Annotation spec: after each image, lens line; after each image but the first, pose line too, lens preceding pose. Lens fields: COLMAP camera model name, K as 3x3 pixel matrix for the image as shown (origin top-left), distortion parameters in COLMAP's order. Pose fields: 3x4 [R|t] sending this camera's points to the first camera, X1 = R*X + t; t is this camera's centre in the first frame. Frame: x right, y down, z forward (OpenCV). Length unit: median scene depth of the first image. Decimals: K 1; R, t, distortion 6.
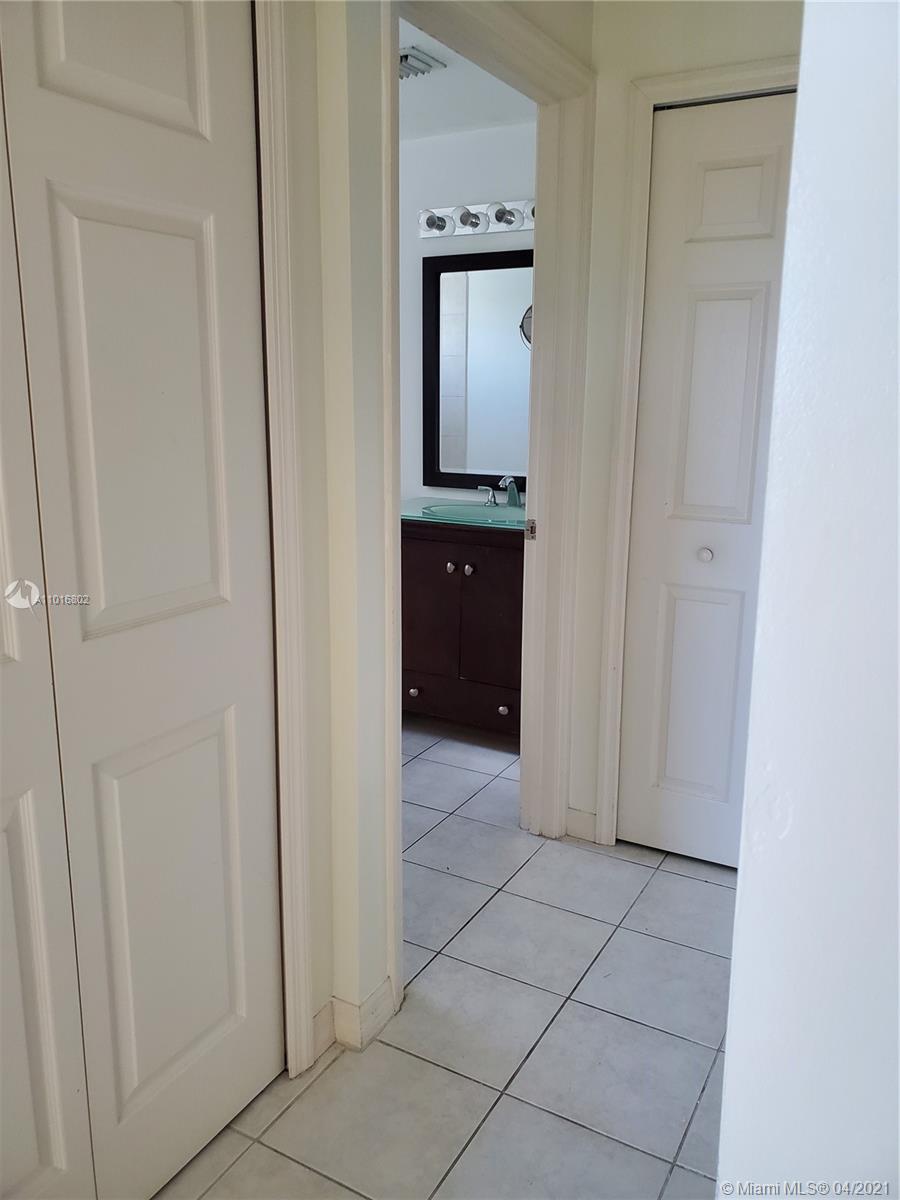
lens RADIAL K [[947.1, 0, 448.9], [0, 947.1, 601.4], [0, 0, 1]] dist [0.004758, 0.000501]
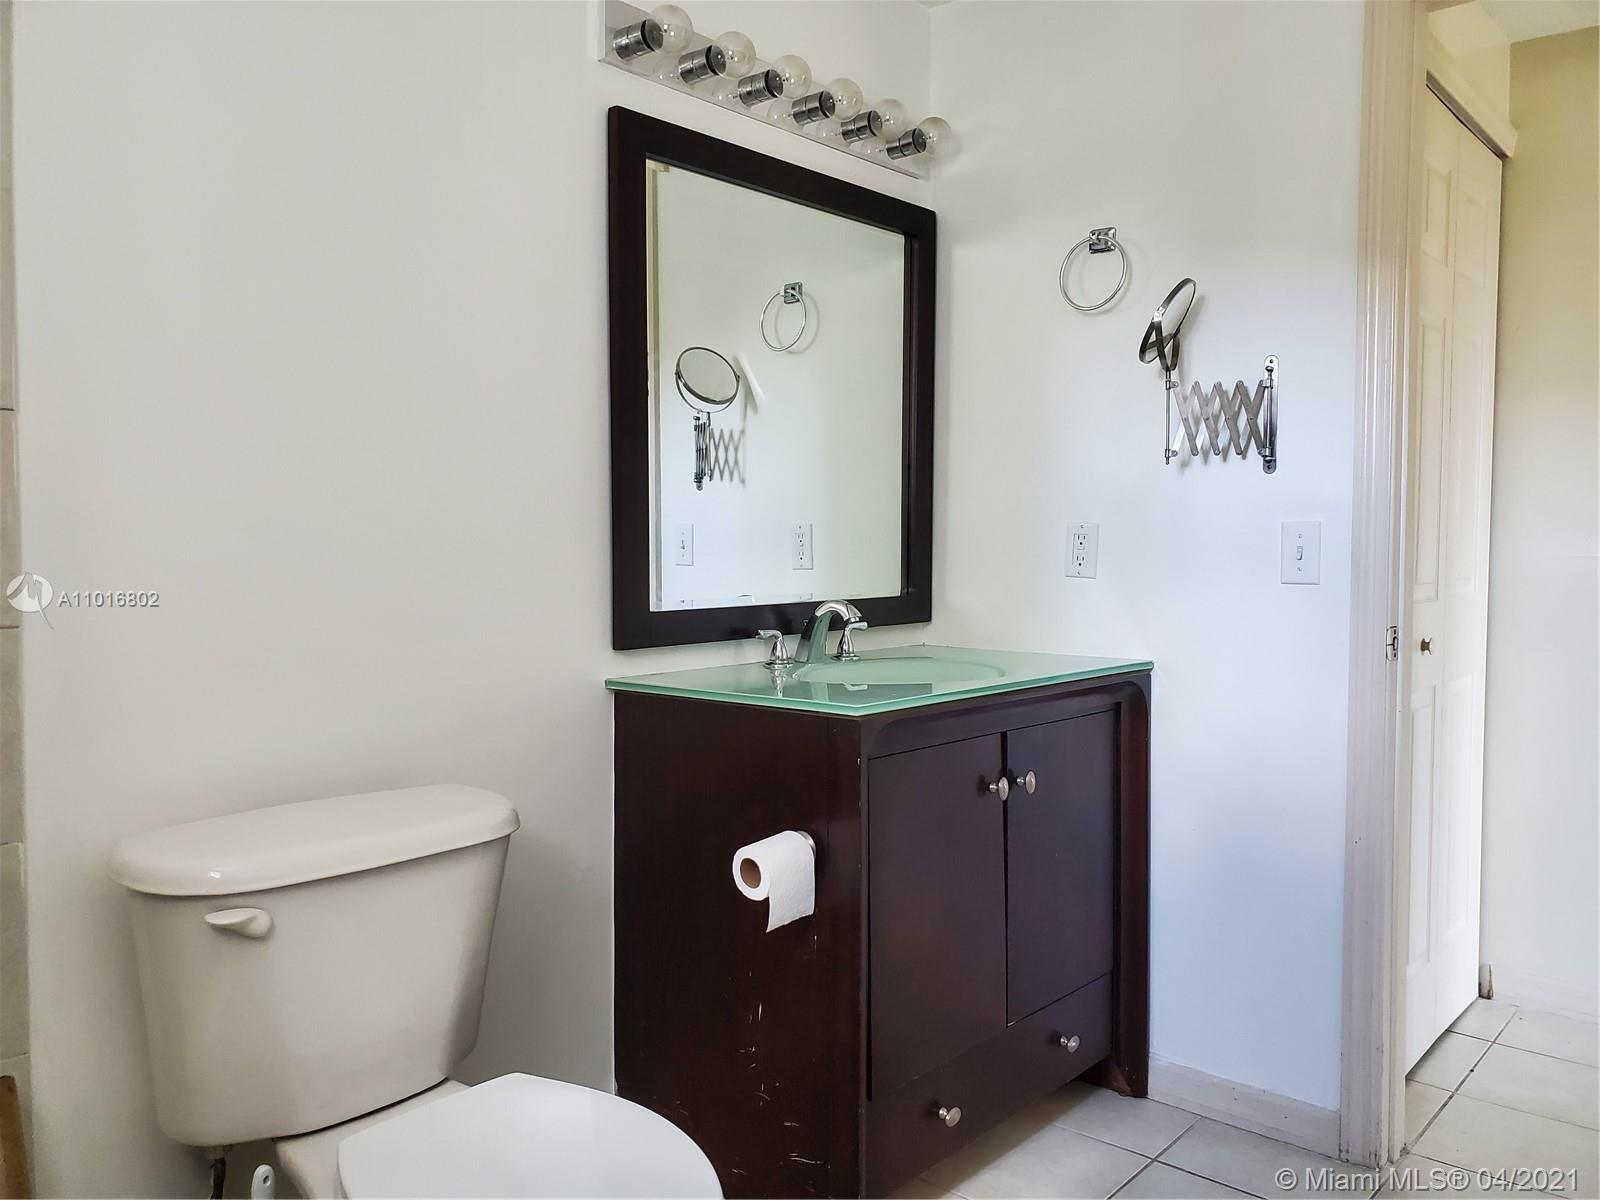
lens RADIAL K [[1262.7, 0, 798.6], [0, 1262.7, 594.6], [0, 0, 1]] dist [0.004758, 0.000501]
pose [[0.202928, -0.054261, 0.977689, -0.573465], [0.208805, 0.977896, 0.010933, -0.142880], [-0.956672, 0.201928, 0.209773, 0.851011]]
